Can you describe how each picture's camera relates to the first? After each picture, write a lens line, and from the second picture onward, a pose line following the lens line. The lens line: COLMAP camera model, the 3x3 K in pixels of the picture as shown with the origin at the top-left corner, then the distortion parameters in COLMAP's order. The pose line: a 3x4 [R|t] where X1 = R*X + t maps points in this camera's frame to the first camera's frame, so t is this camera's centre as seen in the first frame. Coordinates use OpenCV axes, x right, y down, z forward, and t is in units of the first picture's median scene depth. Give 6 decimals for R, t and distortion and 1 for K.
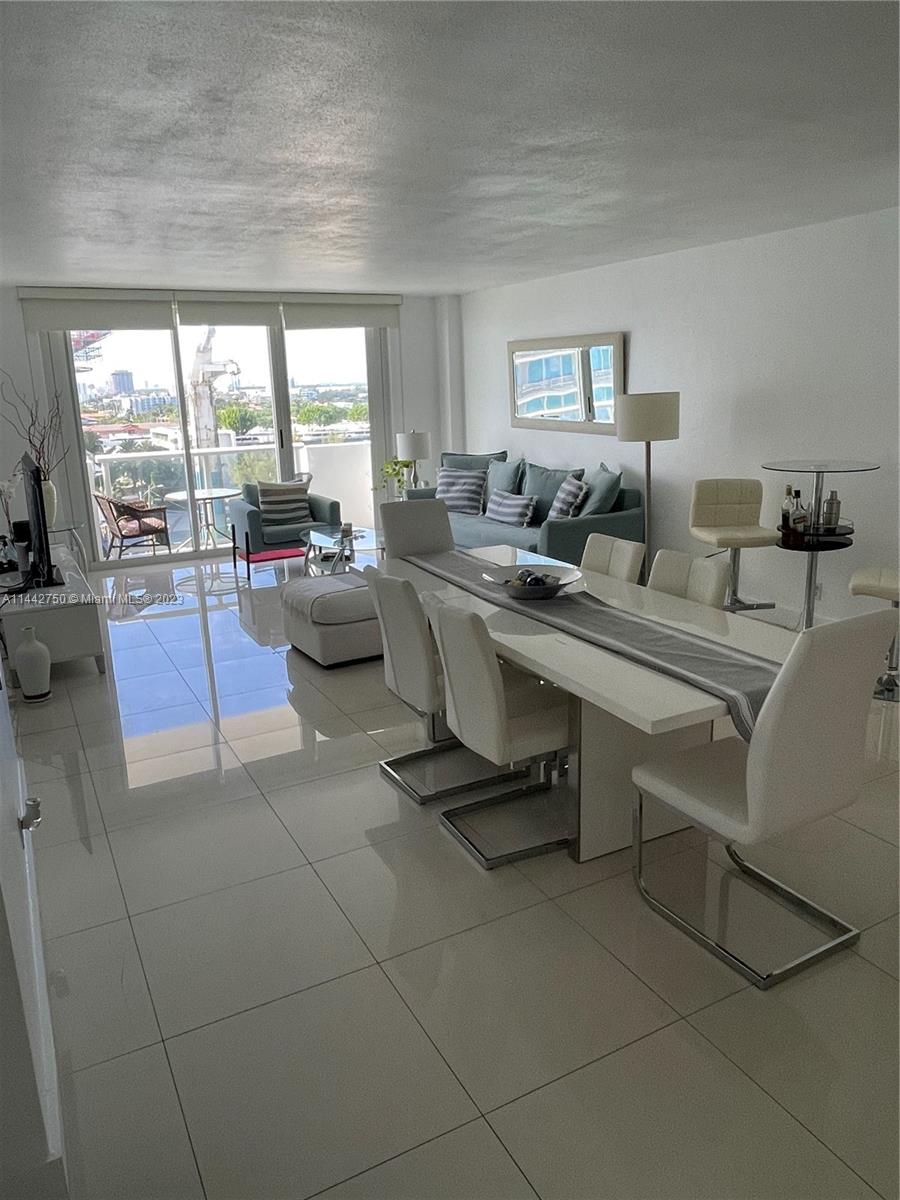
lens RADIAL K [[840.2, 0, 450.0], [0, 840.2, 600.0], [0, 0, 1]] dist [0.040163, -0.102695]
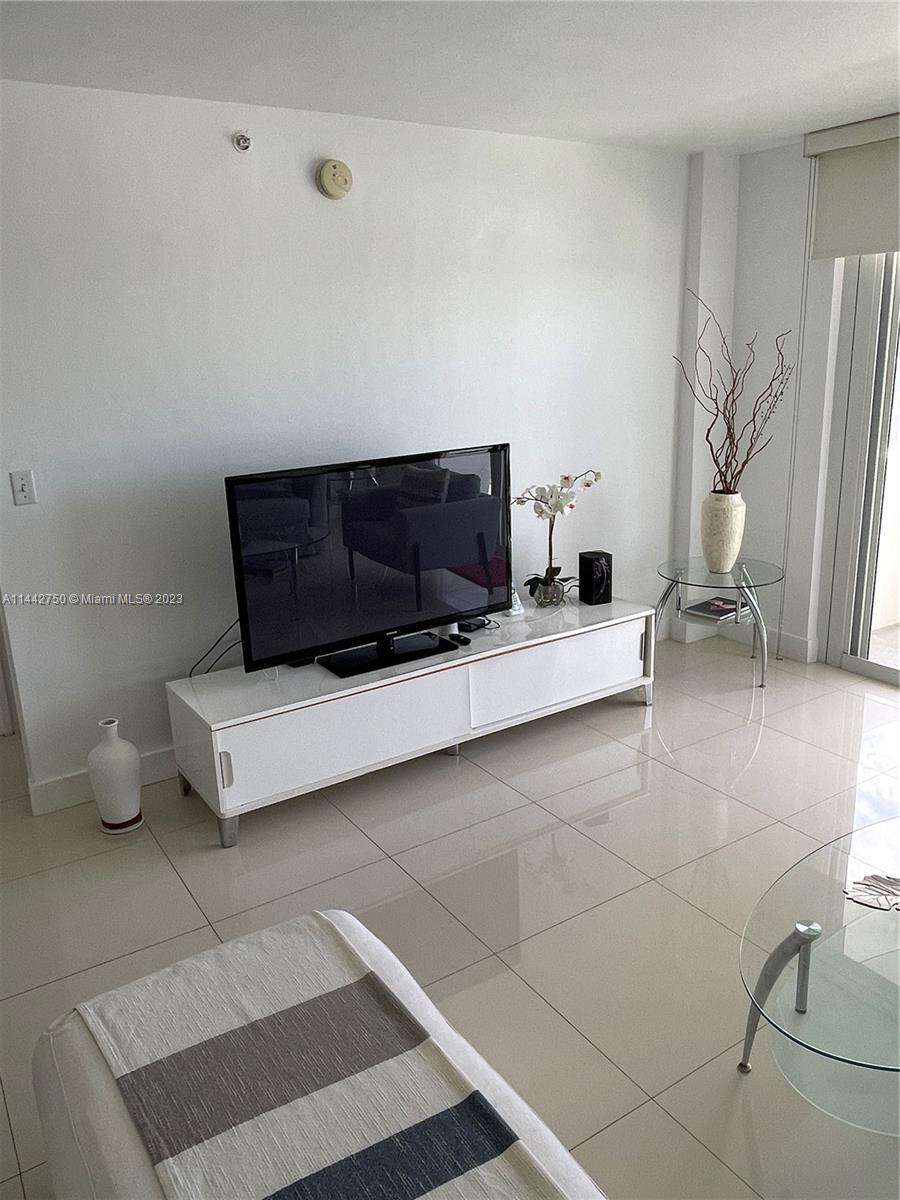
lens RADIAL K [[900.6, 0, 463.5], [0, 900.6, 602.4], [0, 0, 1]] dist [0.033289, -0.073426]
pose [[0.093969, 0.300346, -0.949190, 0.092725], [-0.225738, 0.935005, 0.273509, -0.180244], [0.969645, 0.188567, 0.155661, 0.676603]]
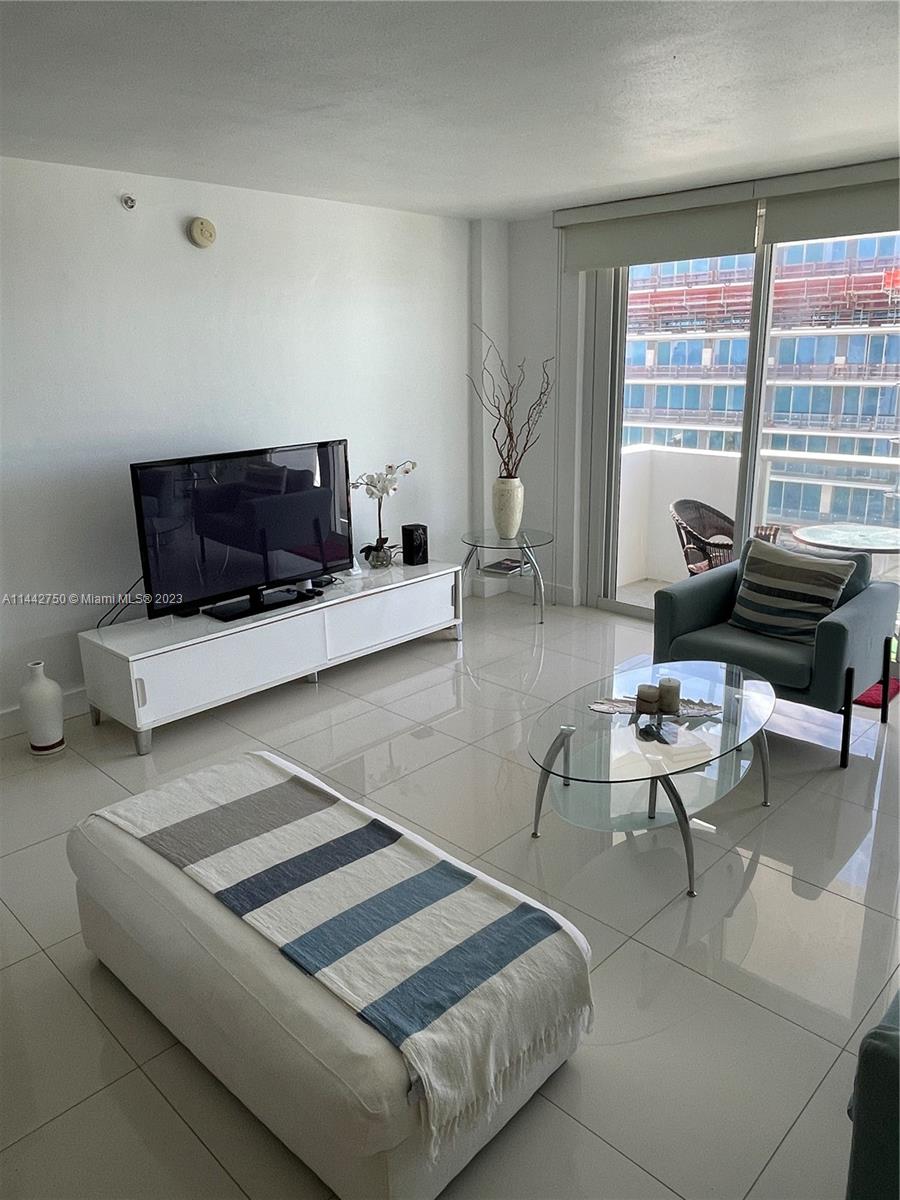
lens RADIAL K [[840.2, 0, 450.0], [0, 840.2, 600.0], [0, 0, 1]] dist [0.040163, -0.102695]
pose [[0.297794, 0.285902, -0.910812, 0.196521], [-0.233713, 0.946899, 0.220816, -0.173841], [0.925579, 0.147111, 0.348800, 0.638838]]
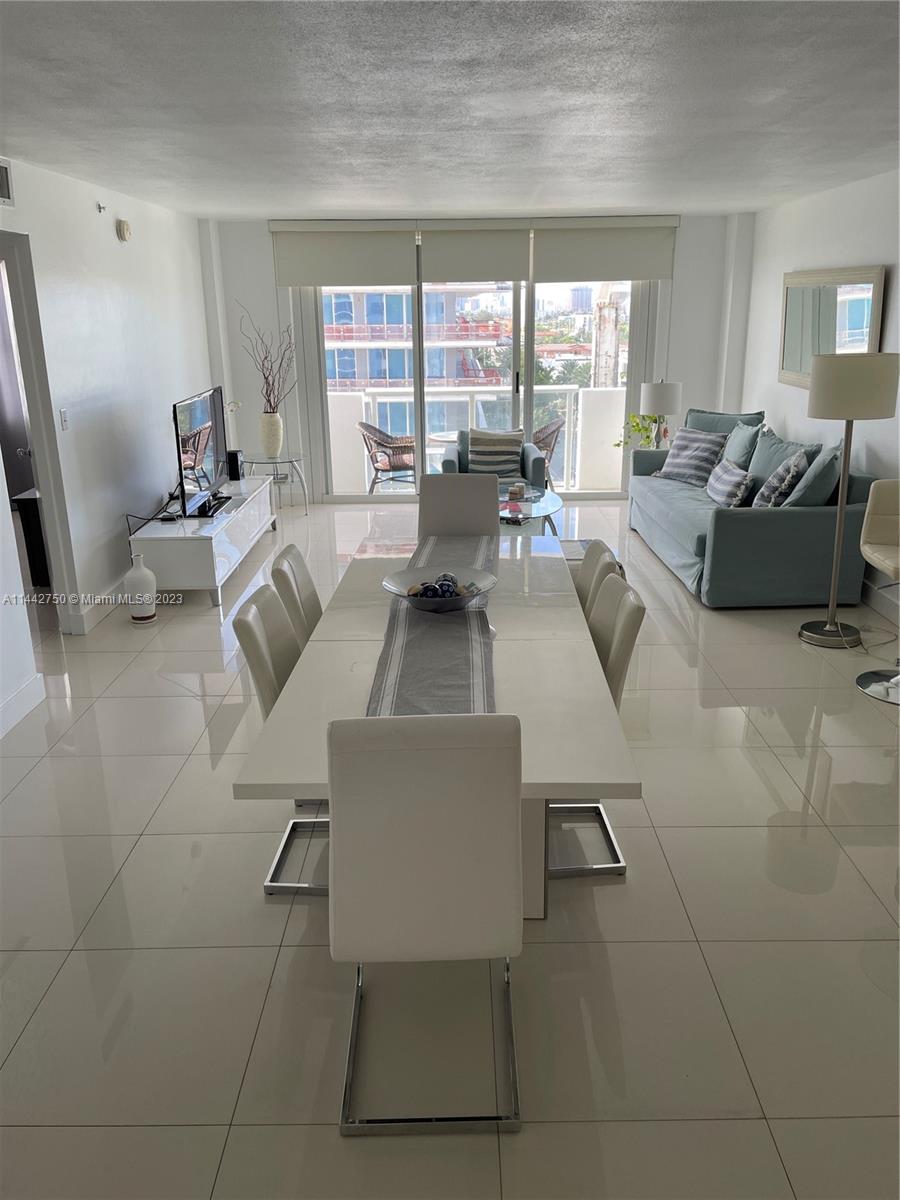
lens RADIAL K [[903.8, 0, 450.0], [0, 903.8, 600.0], [0, 0, 1]] dist [0.085912, -0.100849]
pose [[0.879868, 0.160647, -0.447242, 0.232956], [-0.131333, 0.986676, 0.096035, -0.045127], [0.456710, -0.025761, 0.889243, 0.080111]]
